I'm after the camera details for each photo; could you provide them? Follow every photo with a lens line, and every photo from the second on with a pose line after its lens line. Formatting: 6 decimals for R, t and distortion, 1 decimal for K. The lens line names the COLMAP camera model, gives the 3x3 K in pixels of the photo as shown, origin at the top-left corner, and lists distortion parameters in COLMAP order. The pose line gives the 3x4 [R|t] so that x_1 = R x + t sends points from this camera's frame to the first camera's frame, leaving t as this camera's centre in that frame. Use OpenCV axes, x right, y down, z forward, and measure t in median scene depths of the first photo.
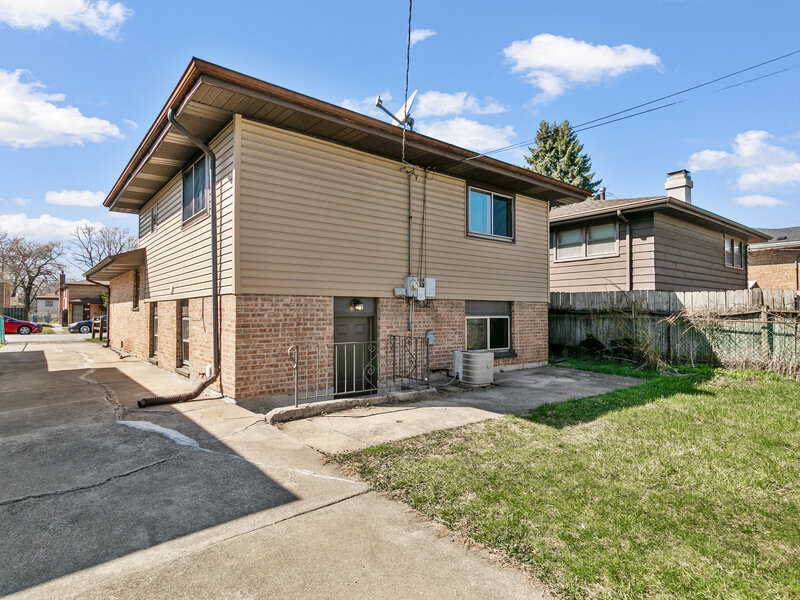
lens RADIAL K [[446.7, 0, 400.9], [0, 446.7, 301.4], [0, 0, 1]] dist [0.004399, 0.000793]
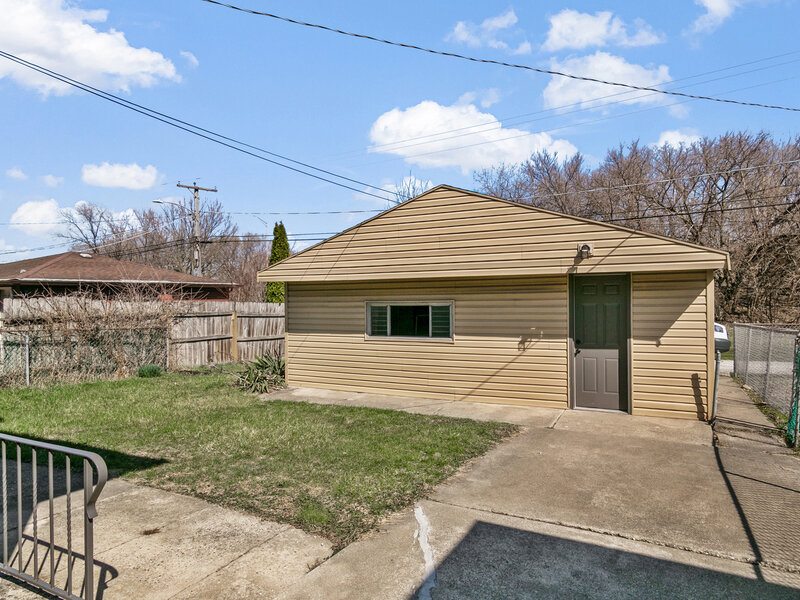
lens RADIAL K [[525.3, 0, 400.8], [0, 525.3, 300.4], [0, 0, 1]] dist [-0.003217, -0.001646]
pose [[-0.385363, 0.002723, 0.922761, -1.135399], [-0.000878, 0.999994, -0.003318, -0.035250], [-0.922765, -0.002089, -0.385358, 1.482717]]
